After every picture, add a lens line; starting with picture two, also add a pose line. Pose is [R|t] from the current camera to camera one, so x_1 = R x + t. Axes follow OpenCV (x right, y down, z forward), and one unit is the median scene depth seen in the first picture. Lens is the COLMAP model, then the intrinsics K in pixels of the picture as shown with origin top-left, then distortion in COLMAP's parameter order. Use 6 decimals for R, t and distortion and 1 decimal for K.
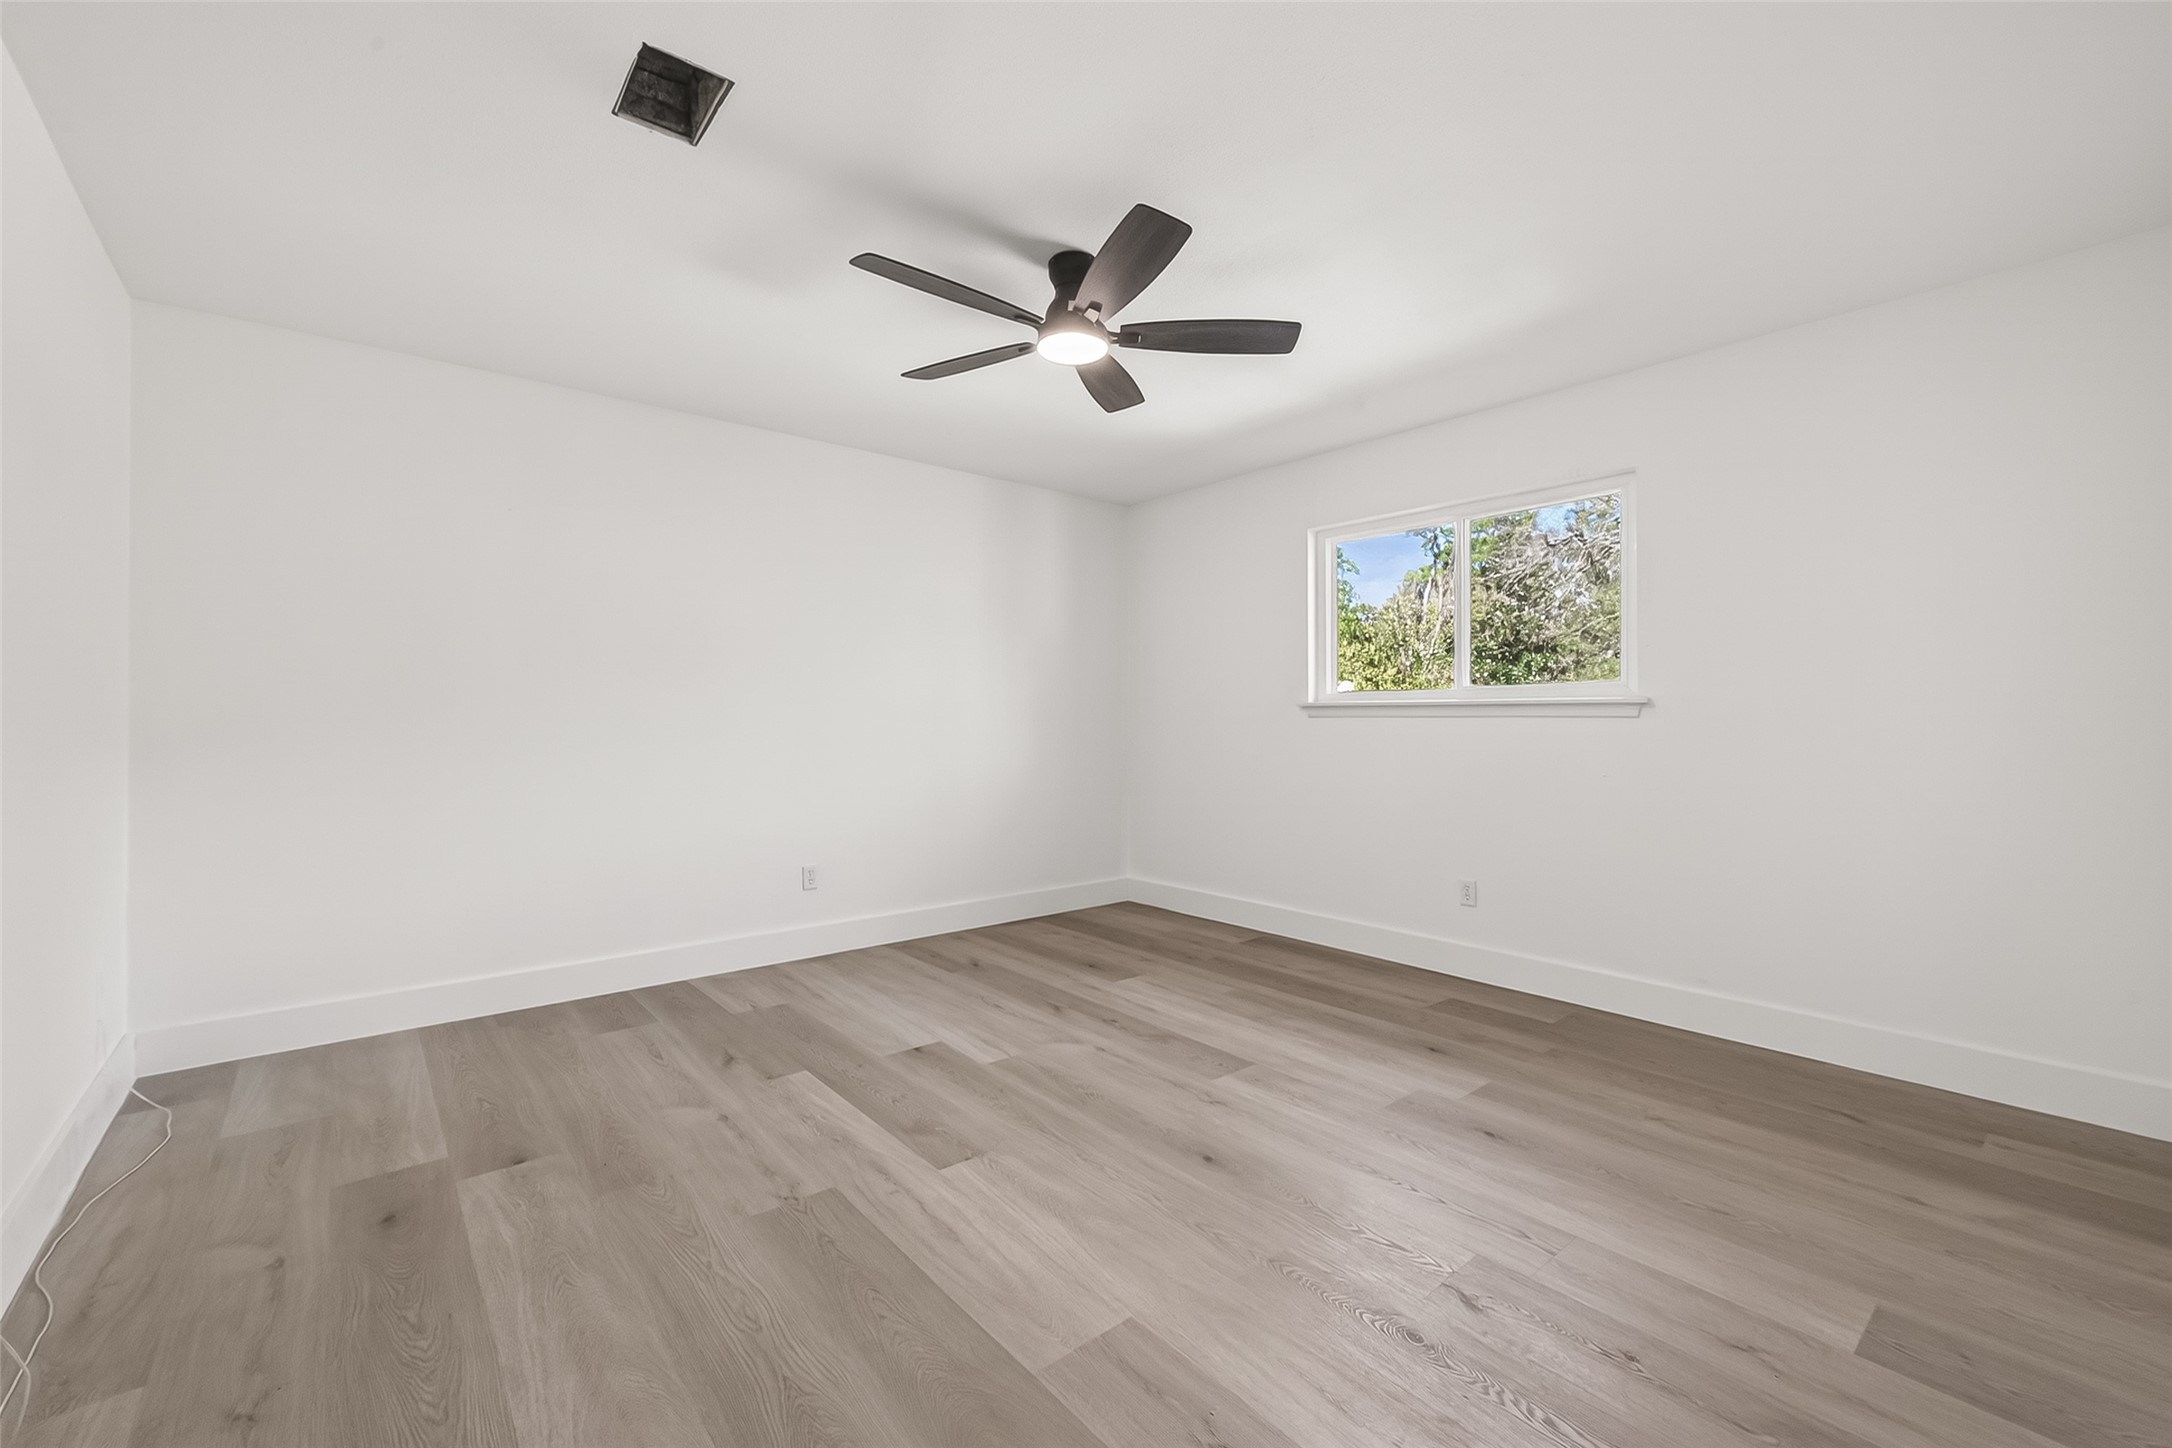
lens RADIAL K [[873.0, 0, 1097.8], [0, 873.0, 724.4], [0, 0, 1]] dist [0.009039, -0.000427]
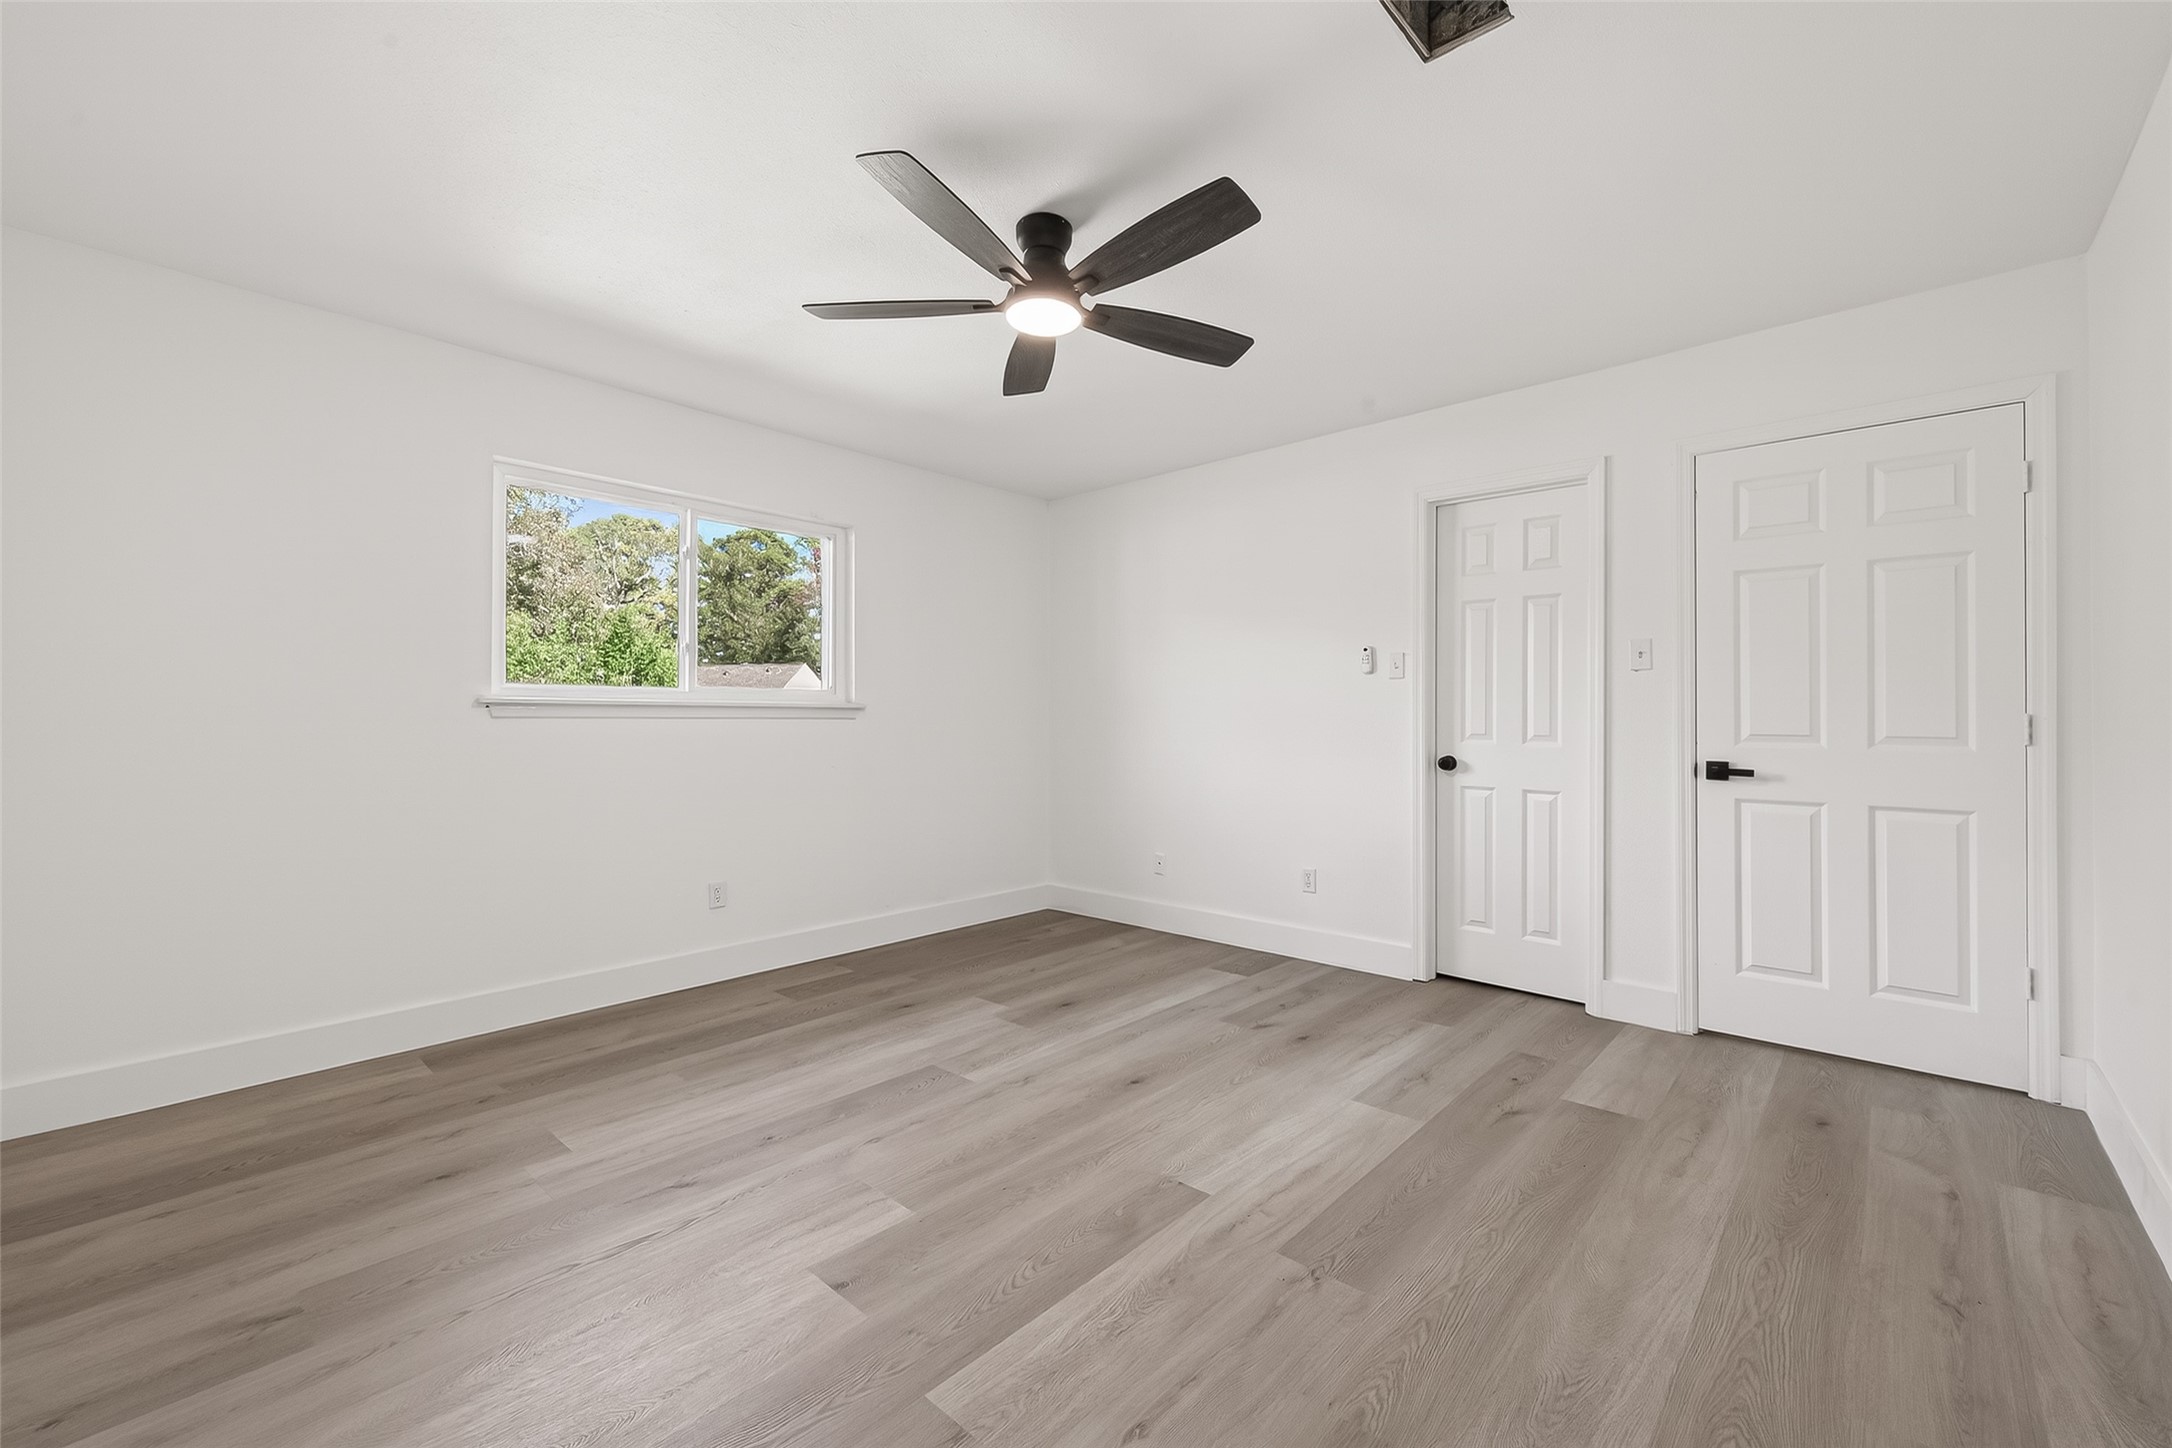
lens RADIAL K [[873.0, 0, 1105.0], [0, 873.0, 718.5], [0, 0, 1]] dist [0.009039, -0.000427]
pose [[-0.122257, 0.003468, 0.992492, -0.871476], [0.005937, 0.999979, -0.002763, -0.003584], [-0.992481, 0.005555, -0.122275, 0.963791]]
